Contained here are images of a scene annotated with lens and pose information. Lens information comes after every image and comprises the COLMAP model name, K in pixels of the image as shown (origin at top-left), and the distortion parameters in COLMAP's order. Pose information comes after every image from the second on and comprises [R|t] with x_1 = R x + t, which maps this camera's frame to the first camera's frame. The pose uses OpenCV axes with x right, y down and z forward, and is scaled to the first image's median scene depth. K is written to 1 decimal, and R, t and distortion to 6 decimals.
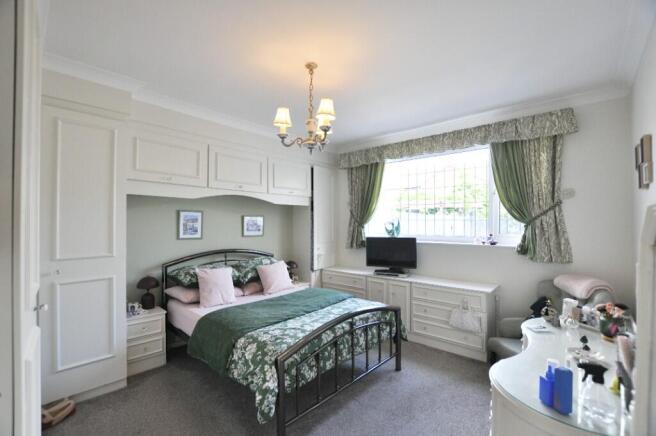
lens RADIAL K [[289.4, 0, 326.2], [0, 289.4, 218.7], [0, 0, 1]] dist [-0.022950, 0.000388]
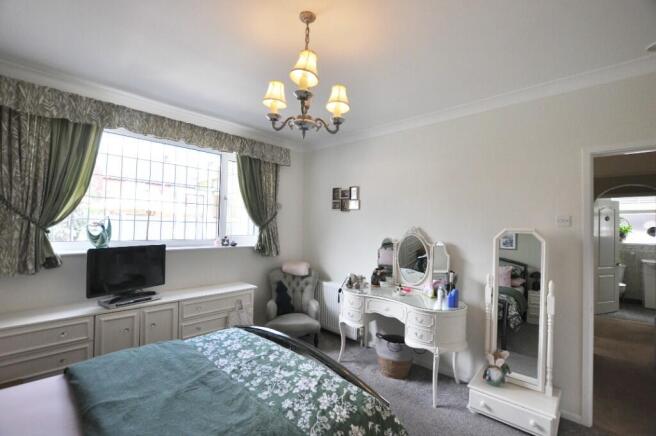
lens RADIAL K [[289.4, 0, 326.2], [0, 289.4, 218.7], [0, 0, 1]] dist [-0.022950, 0.000388]
pose [[0.016171, 0.021870, 0.999630, -0.522293], [-0.035919, 0.999128, -0.021278, -0.002550], [-0.999224, -0.035561, 0.016943, 0.630809]]
